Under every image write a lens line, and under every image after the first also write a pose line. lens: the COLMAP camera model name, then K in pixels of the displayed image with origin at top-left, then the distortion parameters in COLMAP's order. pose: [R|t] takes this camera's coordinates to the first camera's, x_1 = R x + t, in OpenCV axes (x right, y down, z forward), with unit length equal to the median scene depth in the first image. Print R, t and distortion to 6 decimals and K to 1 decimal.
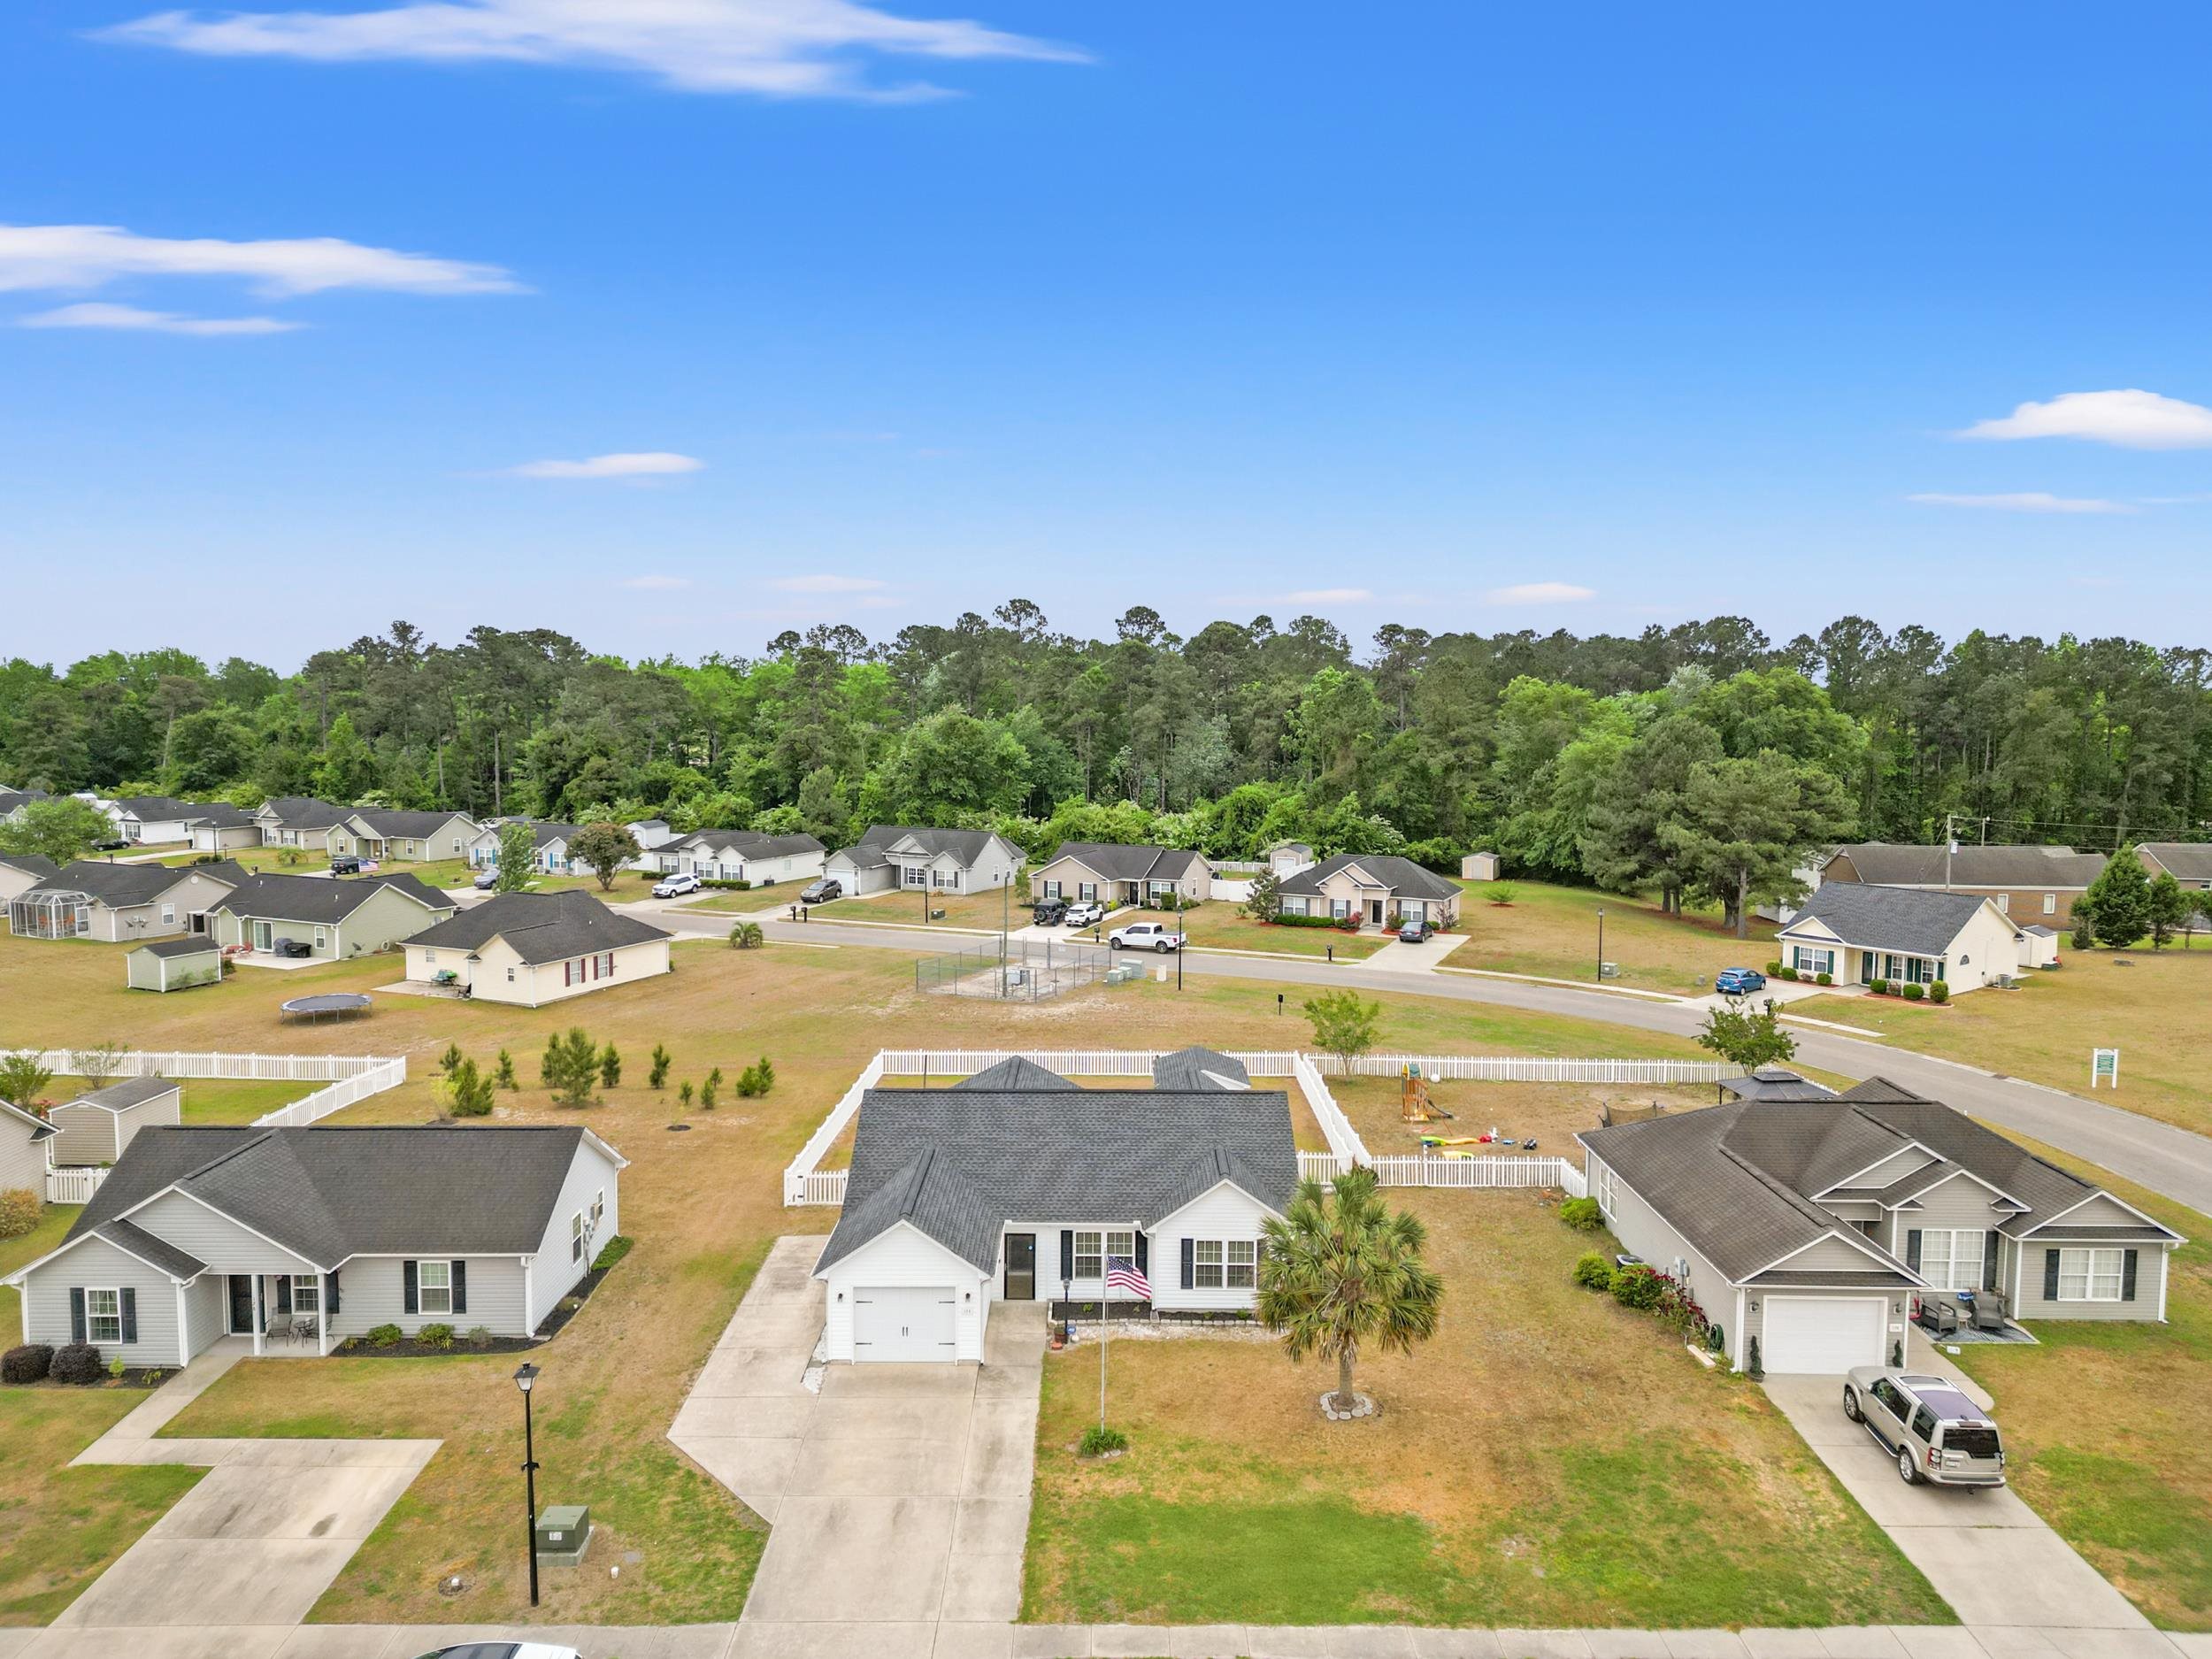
lens RADIAL K [[1535.9, 0, 1101.9], [0, 1535.9, 835.3], [0, 0, 1]] dist [0.098003, -0.106020]
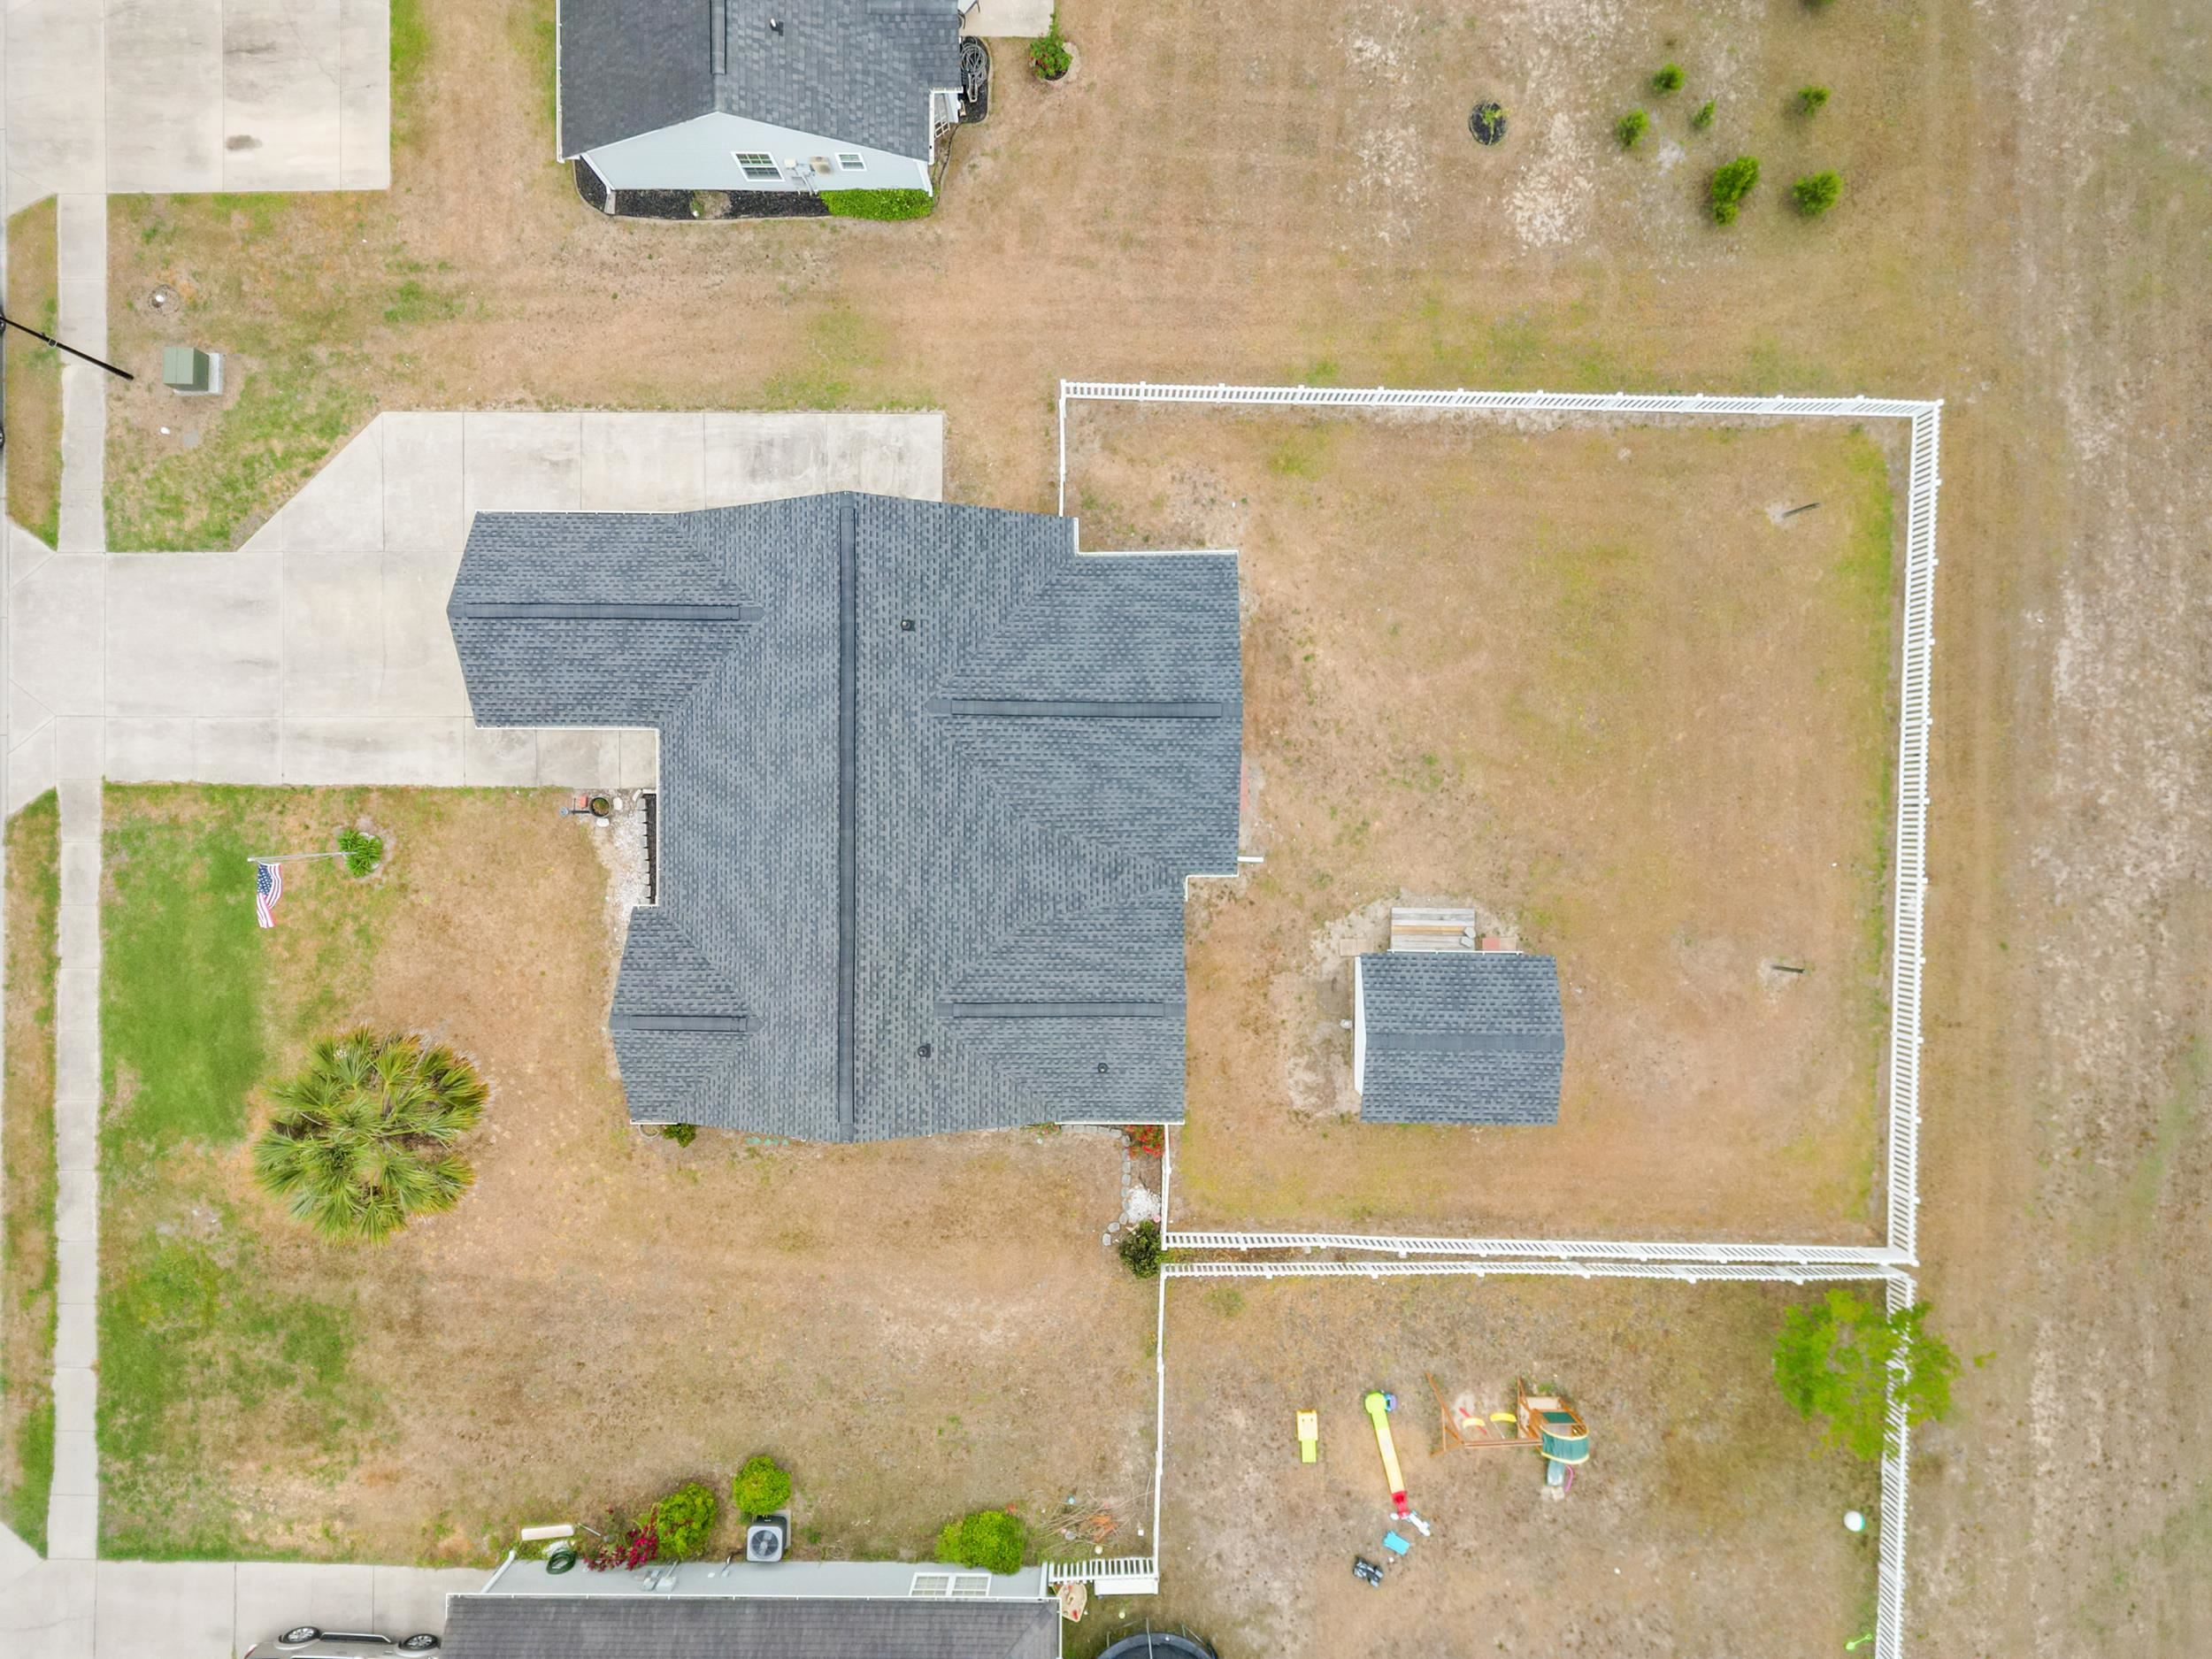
lens RADIAL K [[1535.9, 0, 1101.9], [0, 1535.9, 835.3], [0, 0, 1]] dist [0.098003, -0.106020]
pose [[-0.006180, 0.999978, -0.002212, -0.010323], [-0.087532, 0.001663, 0.996160, -0.560967], [0.996143, 0.006350, 0.087520, 1.196194]]
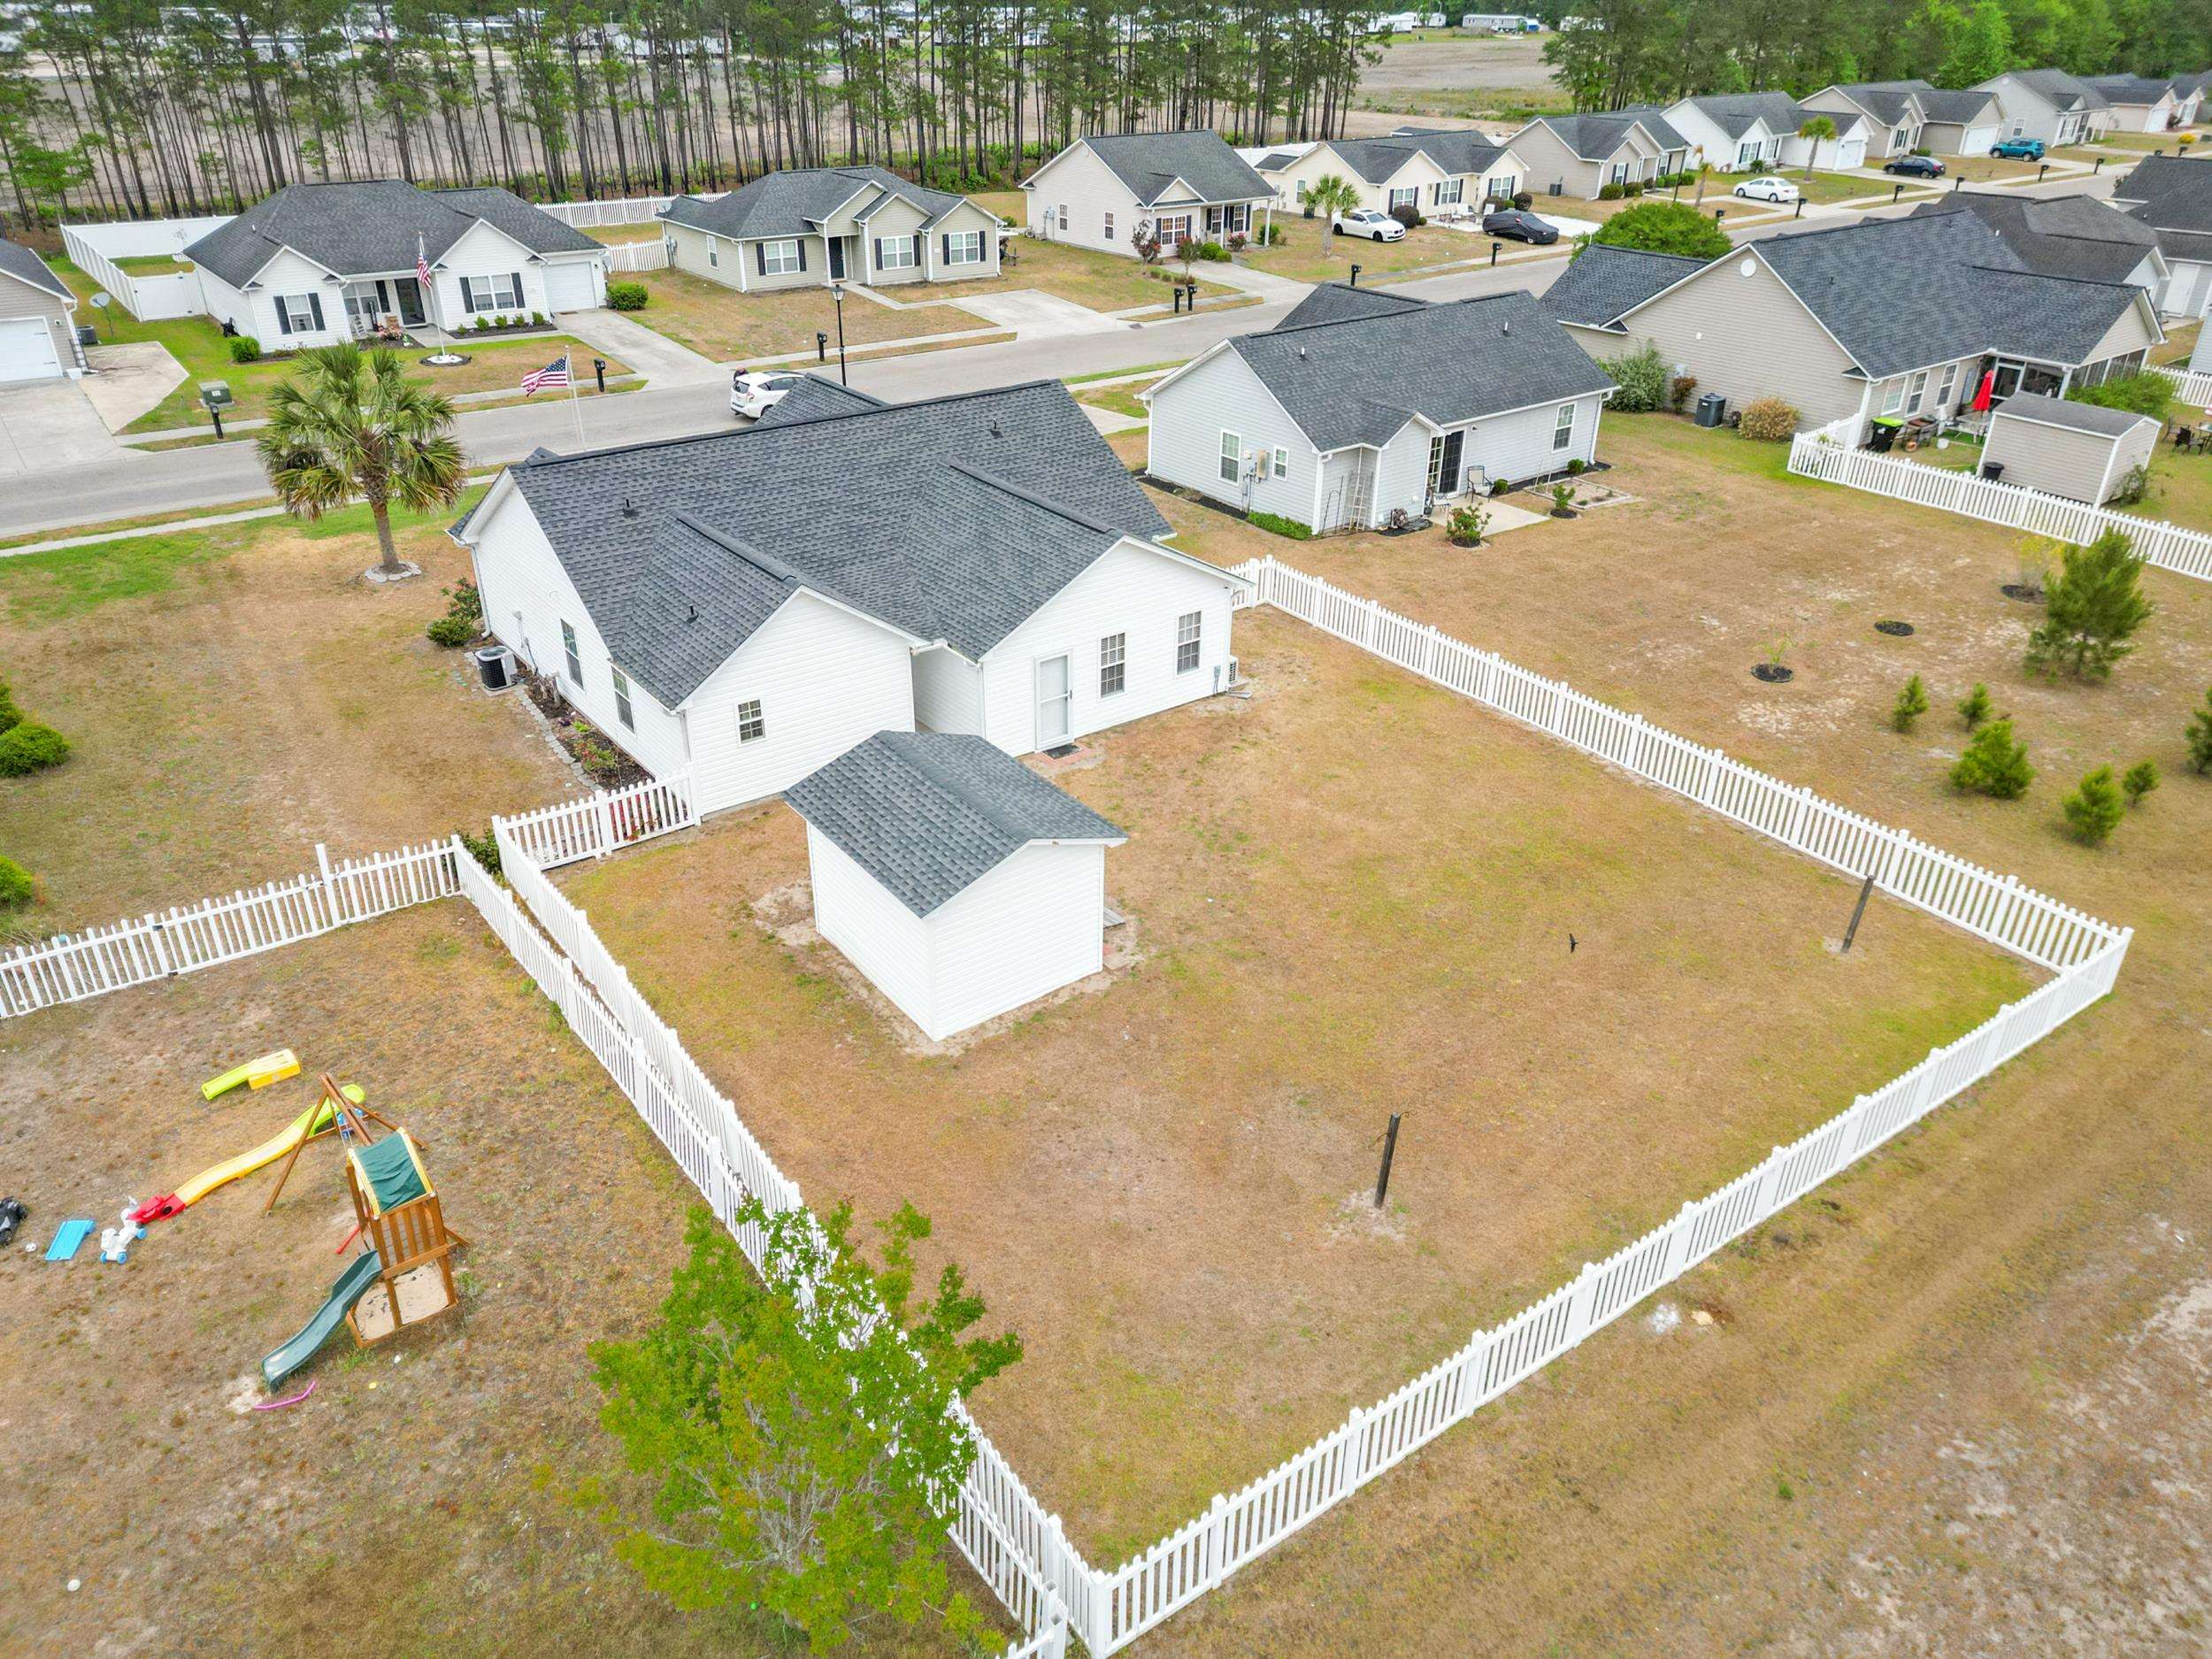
lens RADIAL K [[1535.9, 0, 1101.9], [0, 1535.9, 835.3], [0, 0, 1]] dist [0.098003, -0.106020]
pose [[-0.797277, 0.281309, -0.534056, 0.349522], [-0.067599, 0.837586, 0.542107, -0.074459], [0.599817, 0.468310, -0.648772, 1.849759]]
